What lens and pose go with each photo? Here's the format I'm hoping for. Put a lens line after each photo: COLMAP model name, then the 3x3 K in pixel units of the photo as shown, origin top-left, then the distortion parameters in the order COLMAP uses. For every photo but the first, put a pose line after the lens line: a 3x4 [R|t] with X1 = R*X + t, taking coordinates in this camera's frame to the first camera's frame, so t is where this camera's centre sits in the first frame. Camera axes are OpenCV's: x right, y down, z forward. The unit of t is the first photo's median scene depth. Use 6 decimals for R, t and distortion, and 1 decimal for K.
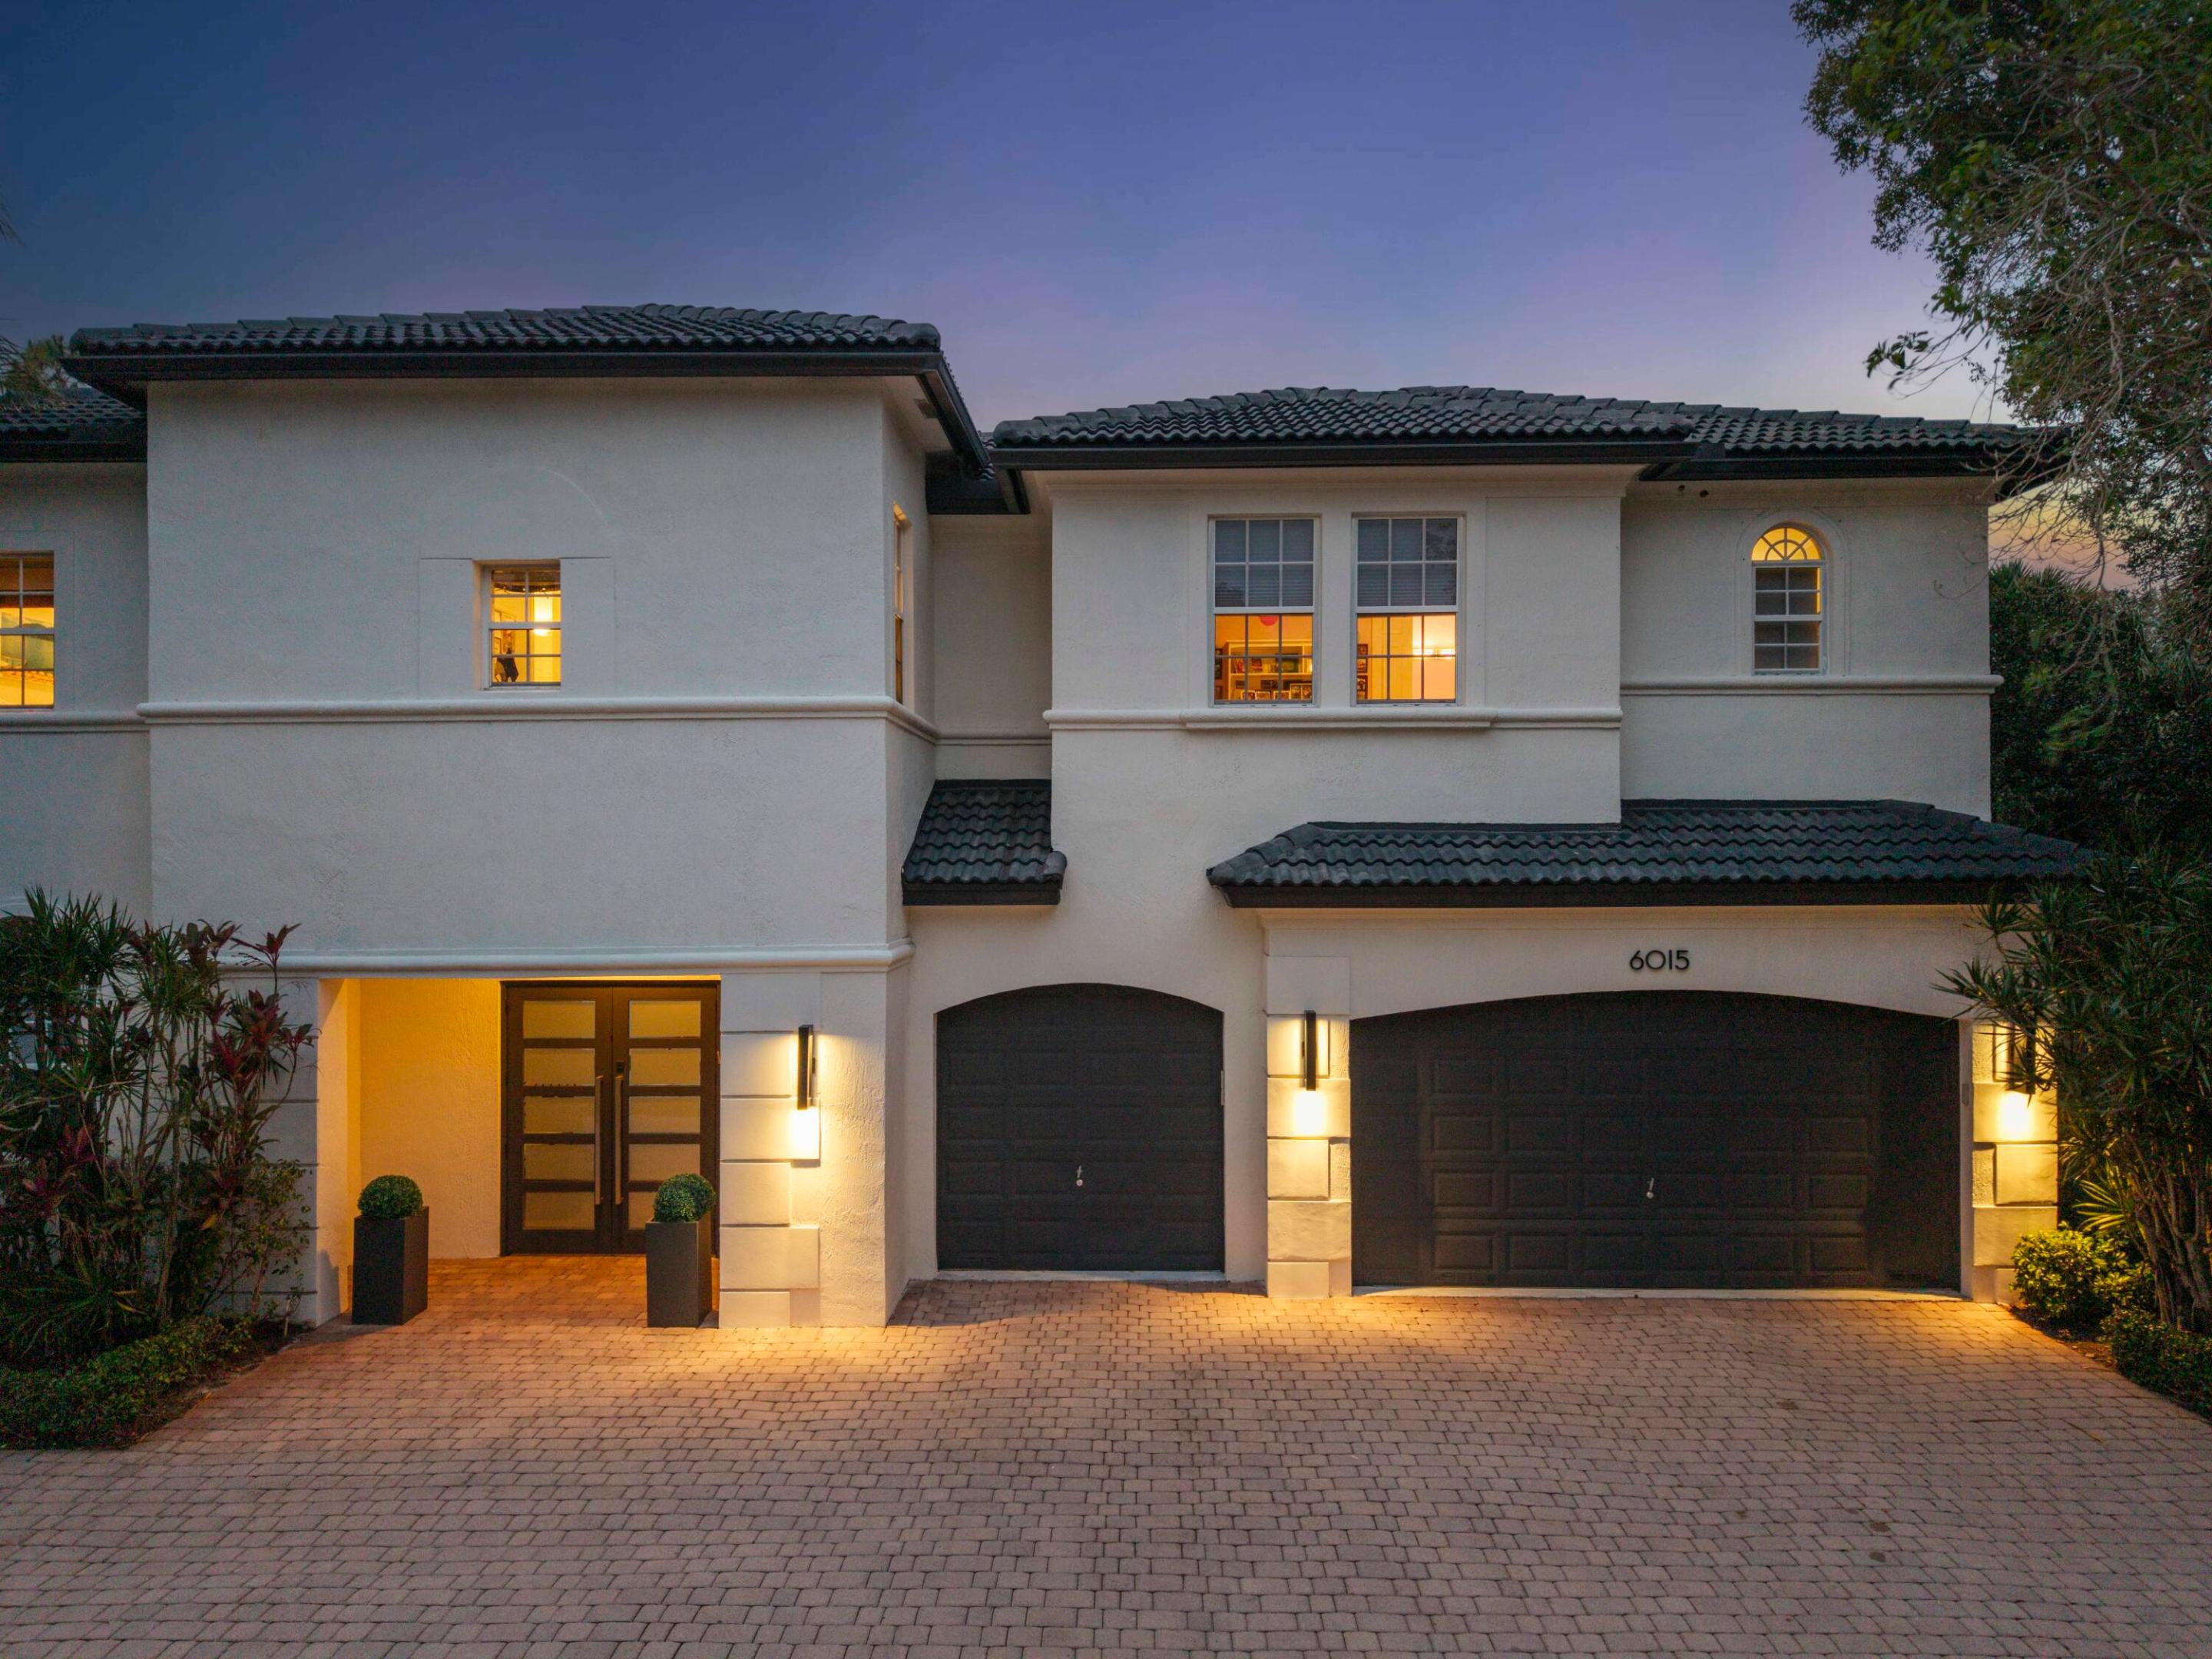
lens RADIAL K [[1543.3, 0, 1111.4], [0, 1543.3, 828.4], [0, 0, 1]] dist [-0.004147, 0.003482]
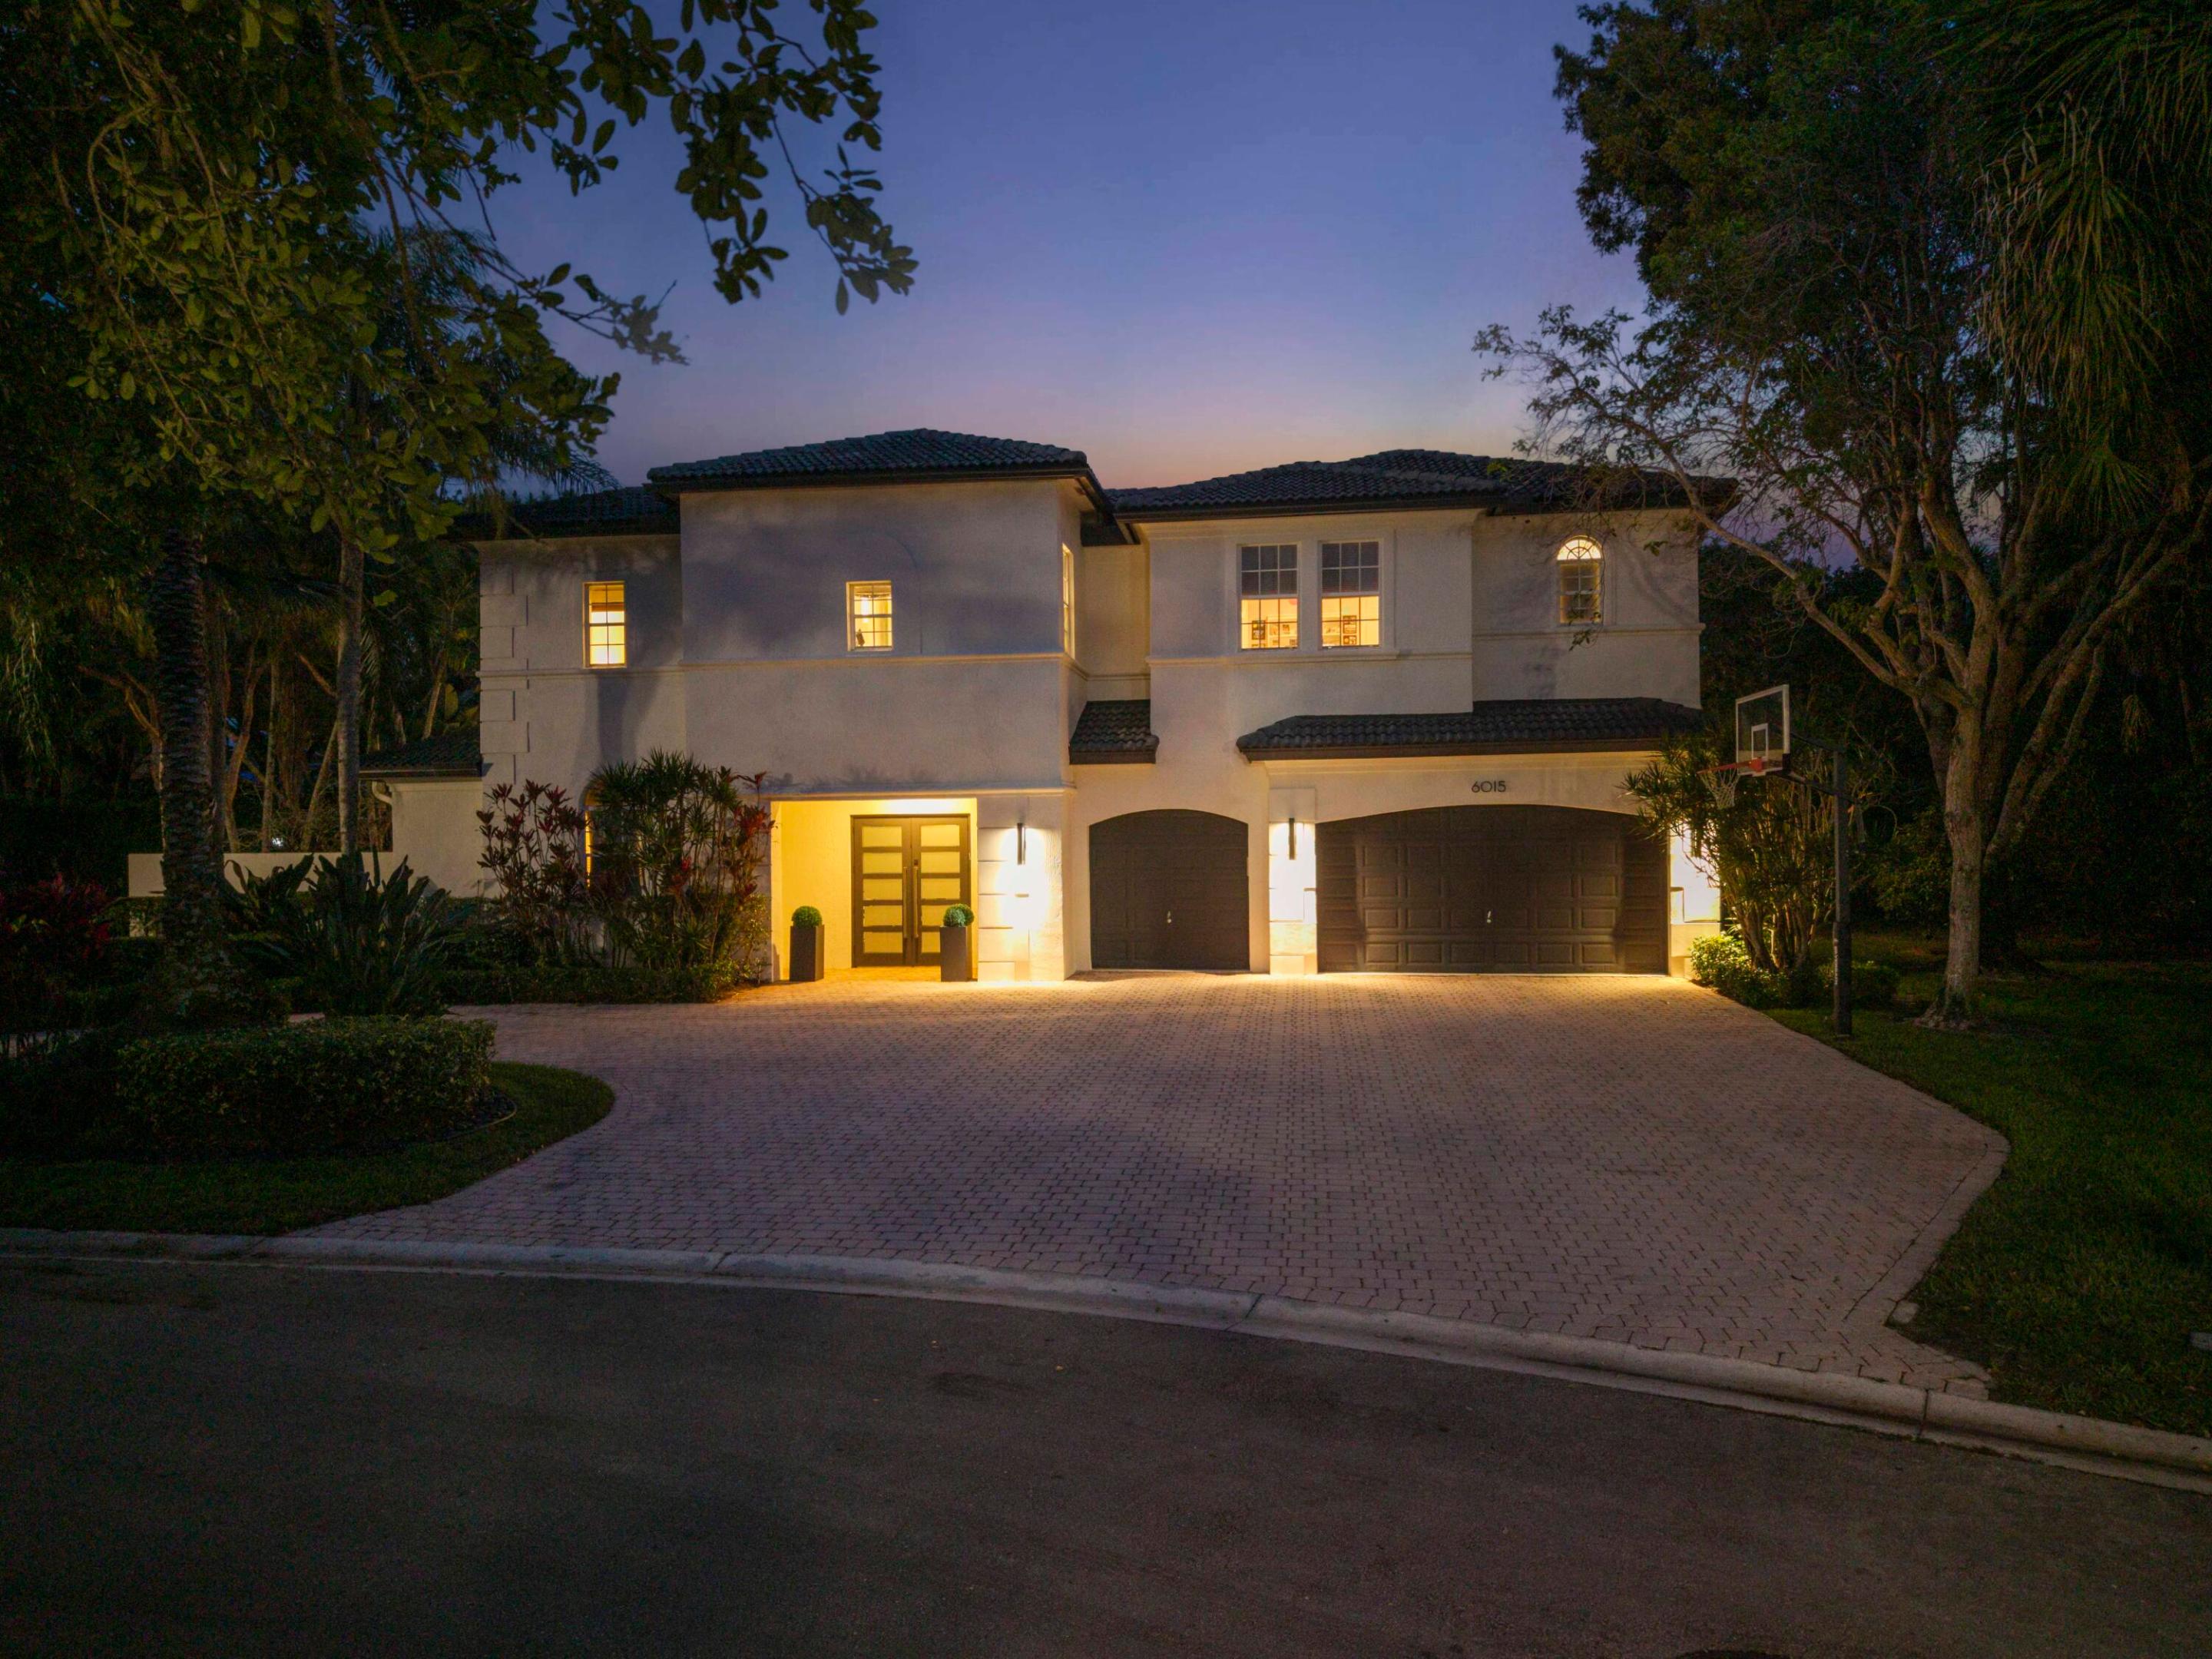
lens RADIAL K [[1503.4, 0, 1106.3], [0, 1503.4, 846.1], [0, 0, 1]] dist [0.024884, -0.008186]
pose [[0.993935, -0.007959, -0.109681, 0.104227], [0.010373, 0.999716, 0.021459, 0.111842], [0.109479, -0.022467, 0.993735, -0.786928]]
